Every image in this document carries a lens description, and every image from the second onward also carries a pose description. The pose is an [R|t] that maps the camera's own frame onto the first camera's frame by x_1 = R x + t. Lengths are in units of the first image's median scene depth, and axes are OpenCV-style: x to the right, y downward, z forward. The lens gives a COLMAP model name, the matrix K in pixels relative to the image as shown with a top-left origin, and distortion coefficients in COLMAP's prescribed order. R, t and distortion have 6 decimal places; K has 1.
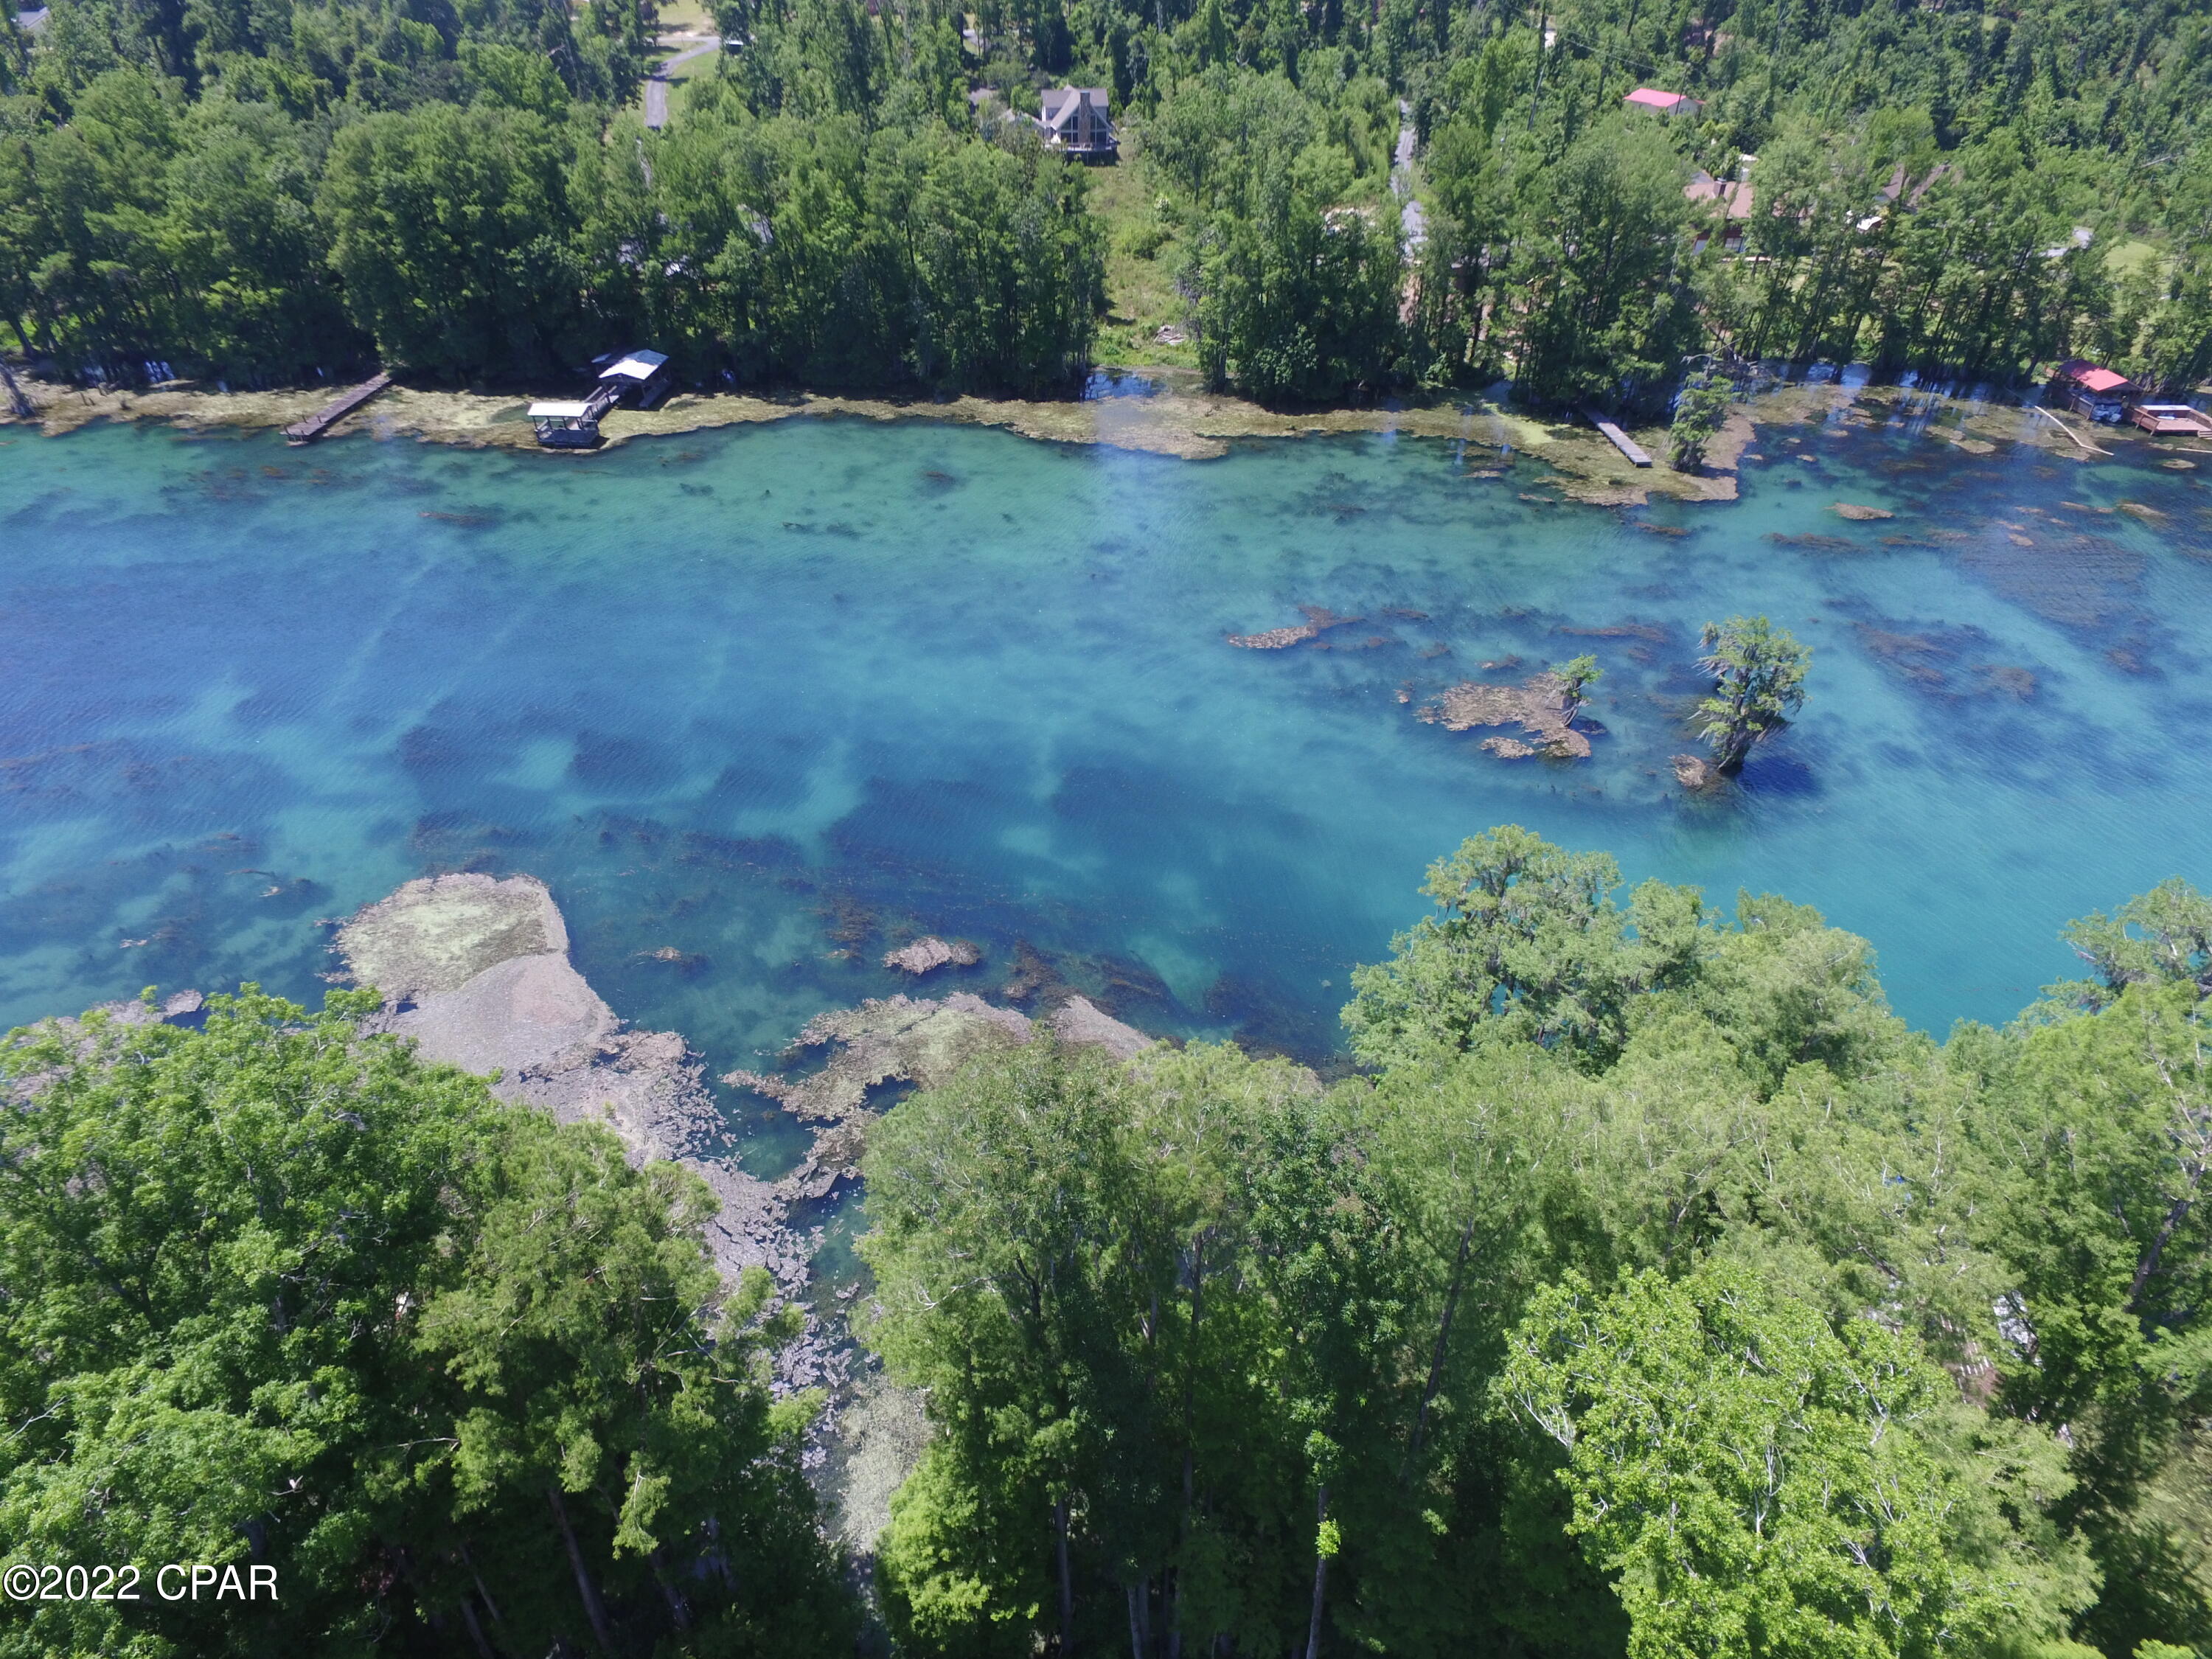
lens RADIAL K [[1269.4, 0, 1093.3], [0, 1269.4, 835.9], [0, 0, 1]] dist [-0.003971, 0.015429]
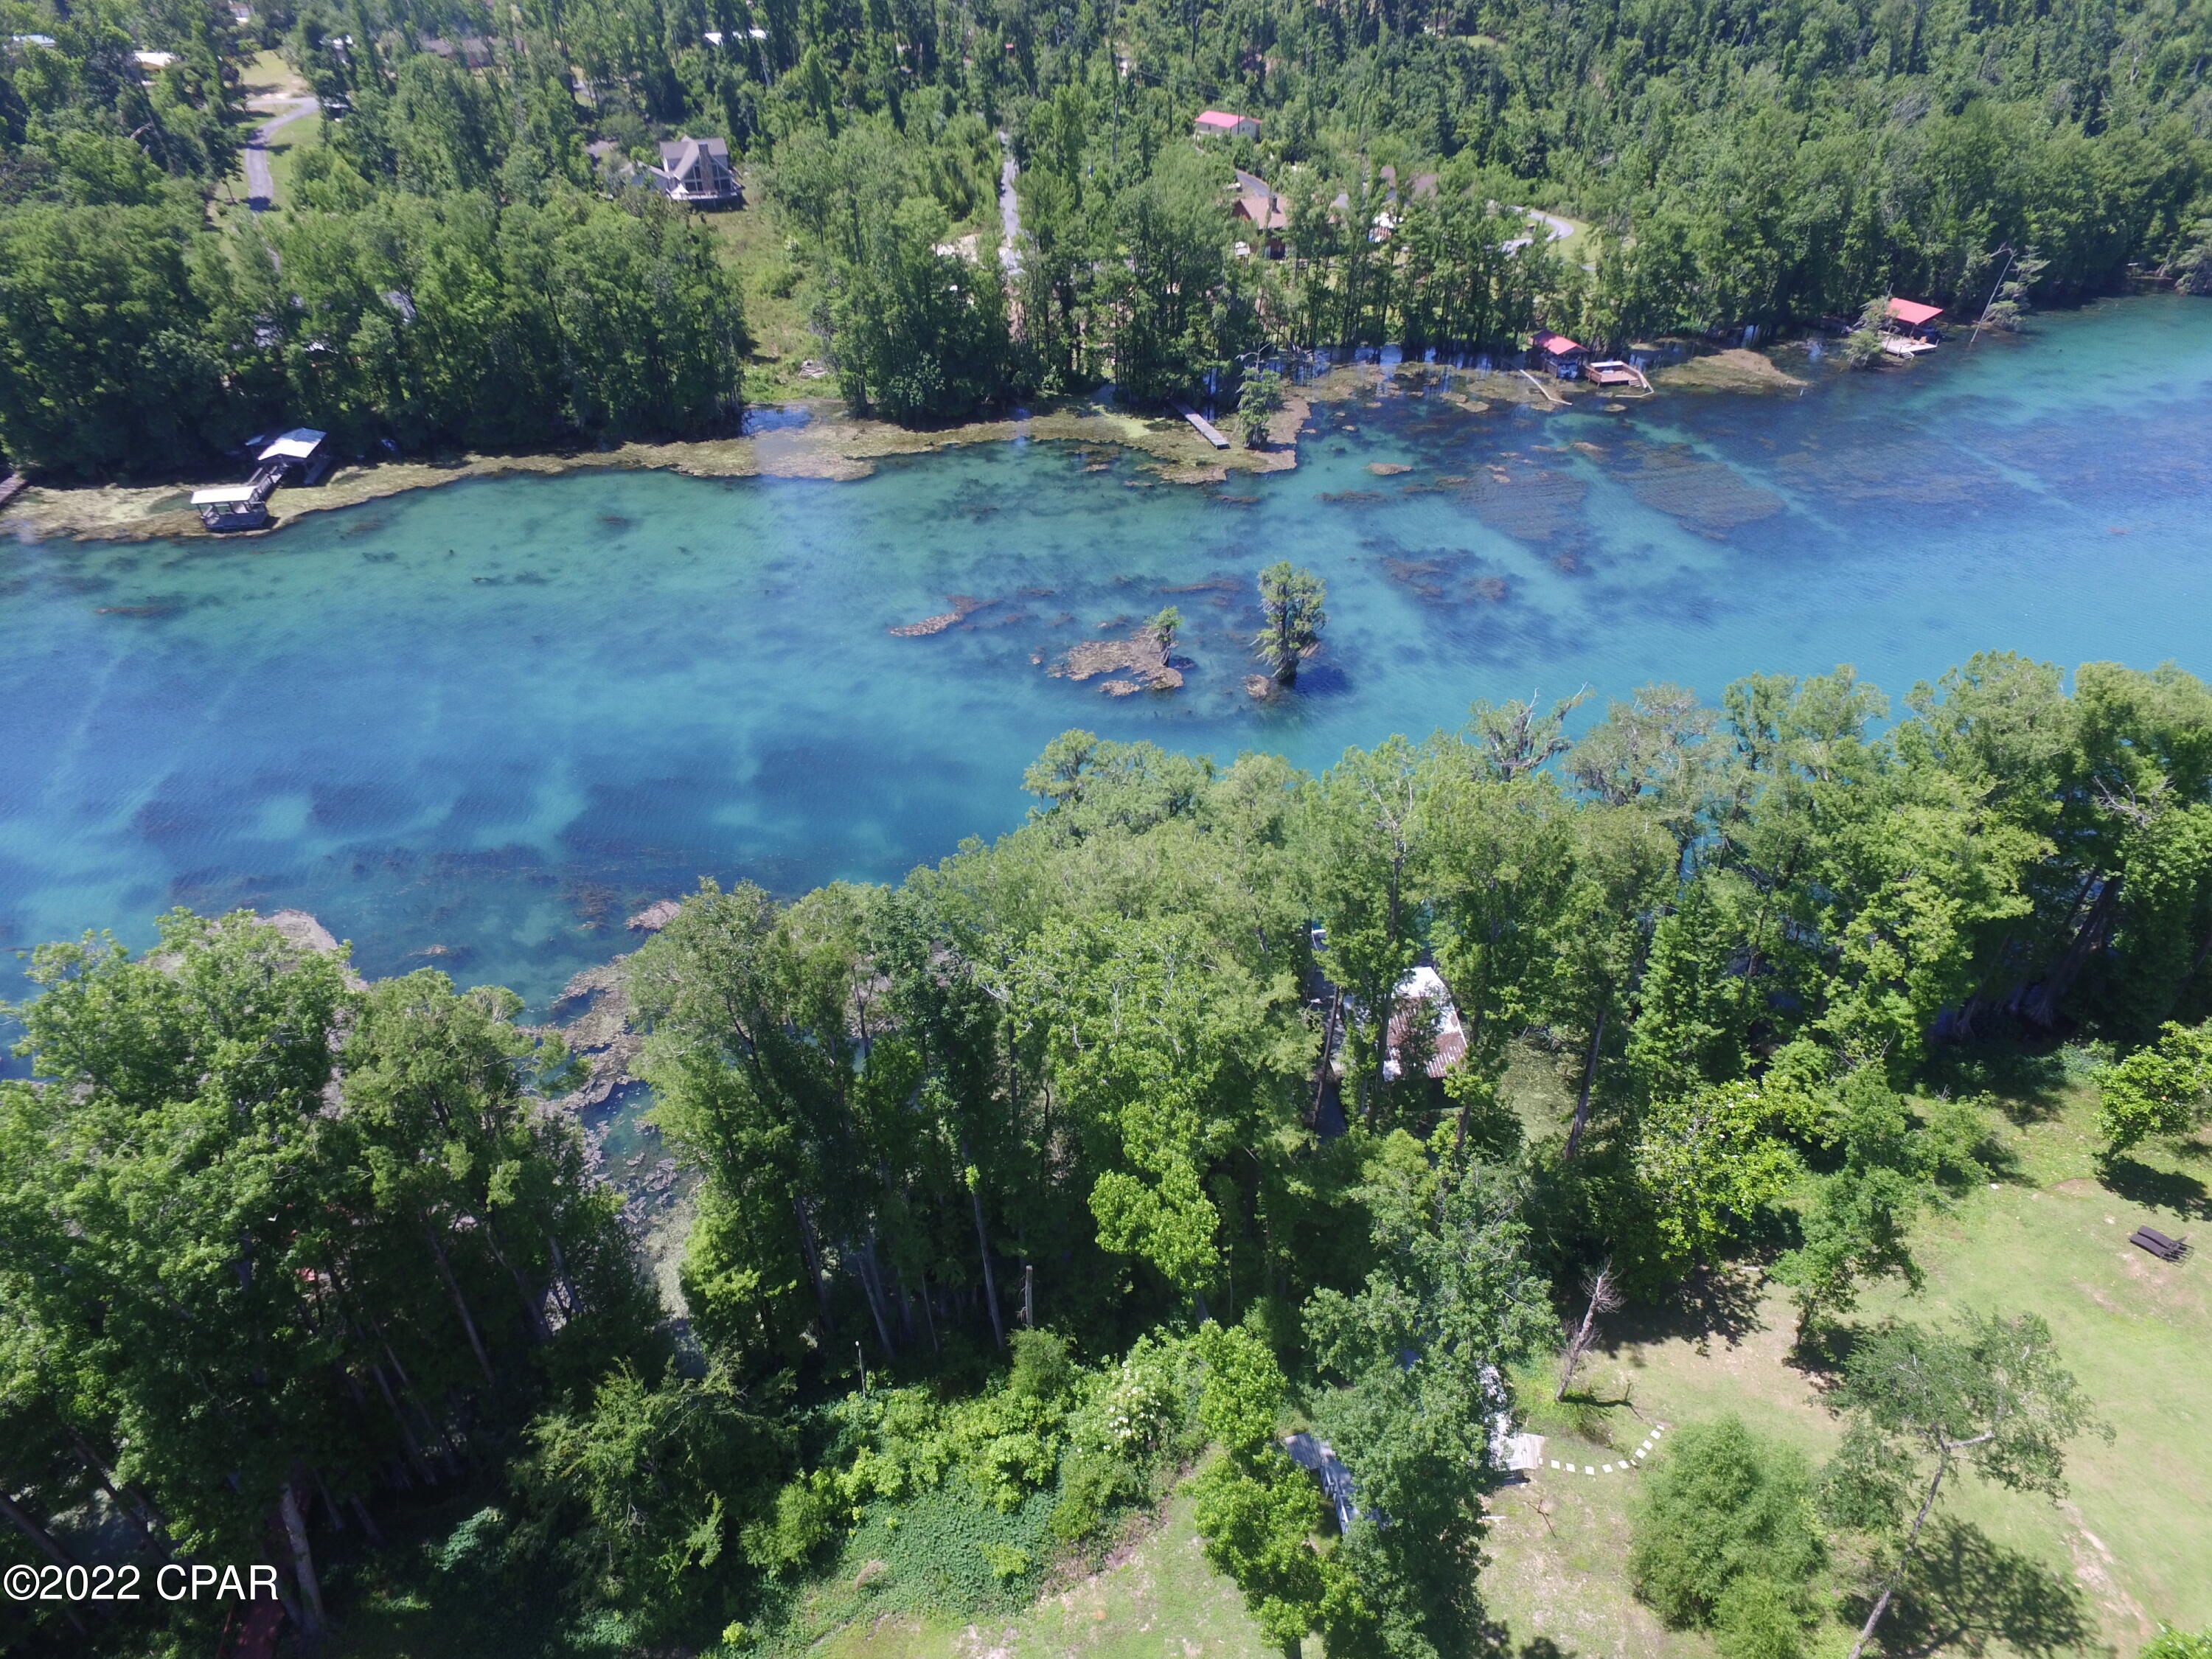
lens RADIAL K [[1287.8, 0, 1106.0], [0, 1287.8, 829.5], [0, 0, 1]] dist [-0.002914, 0.005152]
pose [[0.967919, -0.155813, 0.197118, 0.027445], [0.157223, 0.987526, 0.008575, 0.037729], [-0.195995, 0.022692, 0.980342, -0.163587]]
